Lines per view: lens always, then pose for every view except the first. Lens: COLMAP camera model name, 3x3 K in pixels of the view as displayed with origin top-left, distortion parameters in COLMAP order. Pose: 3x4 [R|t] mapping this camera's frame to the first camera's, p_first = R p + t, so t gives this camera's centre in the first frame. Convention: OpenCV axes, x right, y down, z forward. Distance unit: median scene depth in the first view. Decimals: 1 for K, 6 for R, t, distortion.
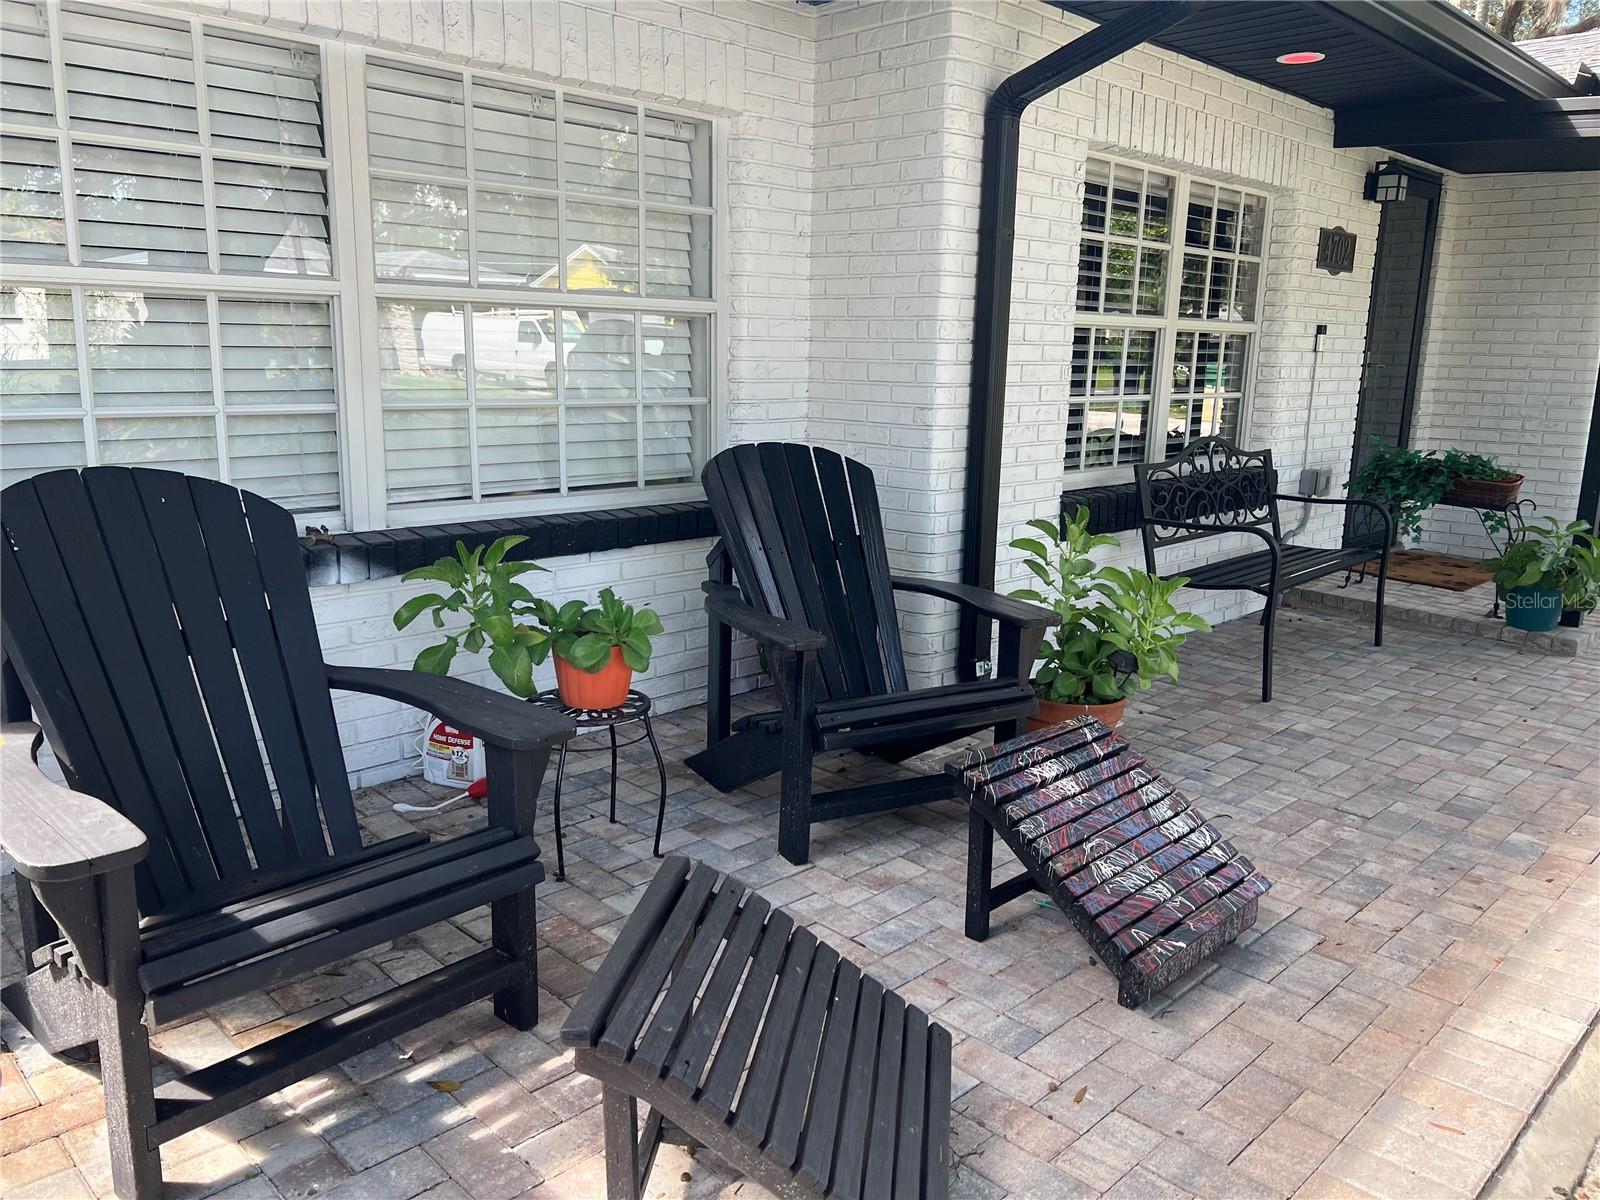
lens RADIAL K [[1199.2, 0, 805.9], [0, 1199.2, 605.6], [0, 0, 1]] dist [0.053908, -0.065363]
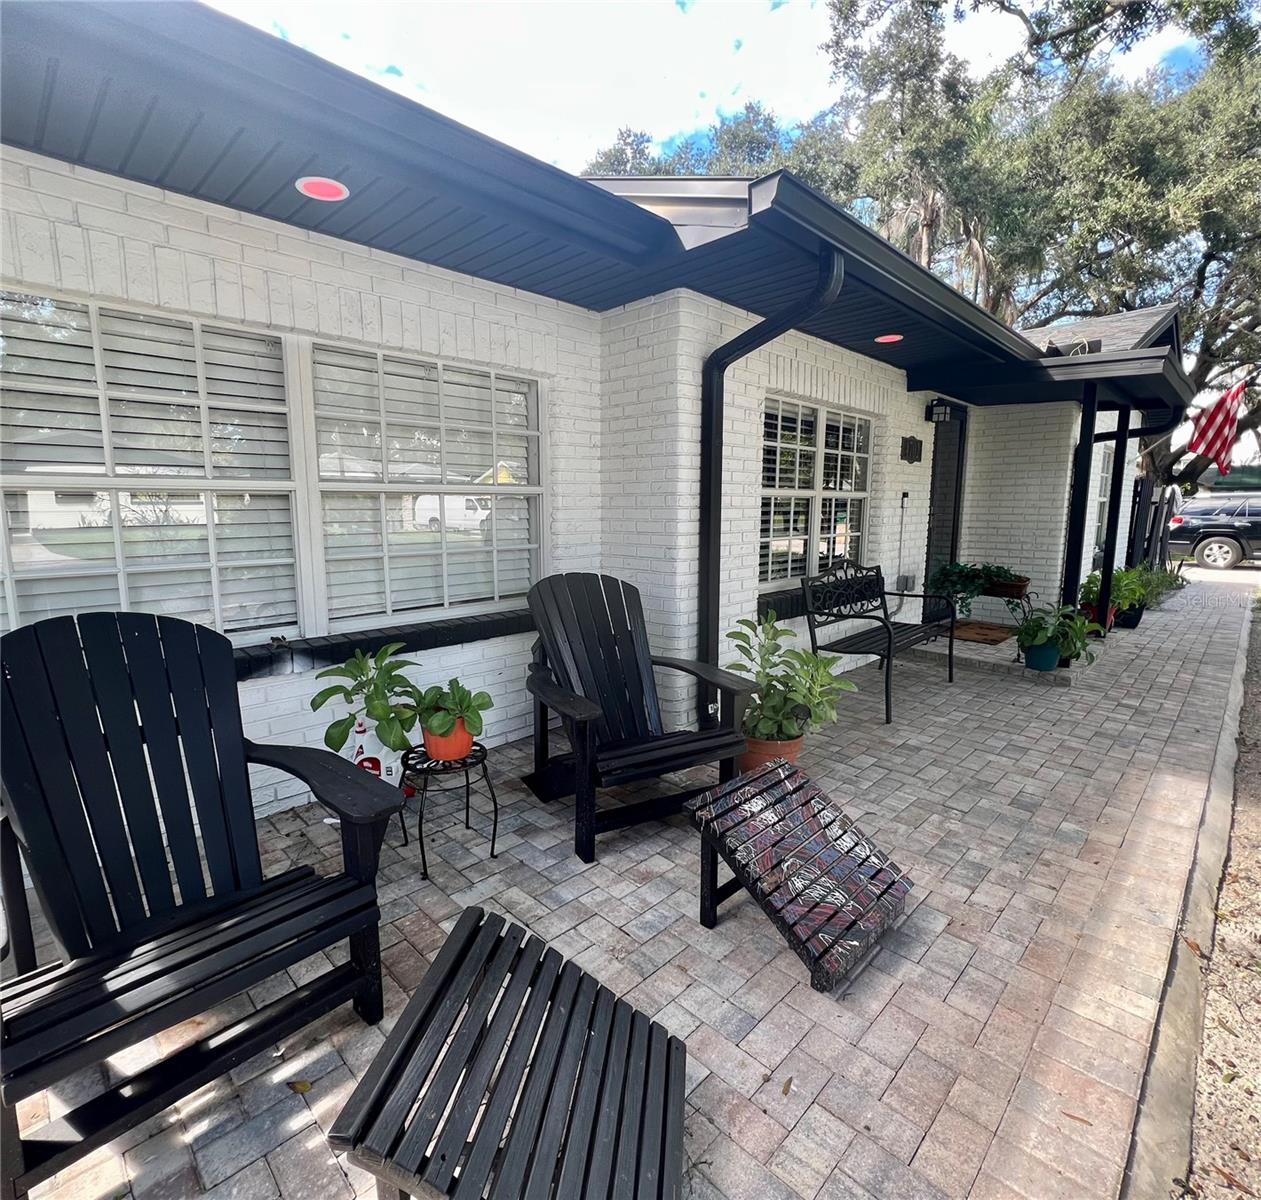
lens RADIAL K [[647.0, 0, 611.2], [0, 647.0, 600.9], [0, 0, 1]] dist [-0.003378, 0.001063]
pose [[0.999684, -0.020488, -0.014581, 0.037017], [0.019446, 0.997471, -0.068370, -0.045477], [0.015945, 0.068065, 0.997553, 0.169847]]
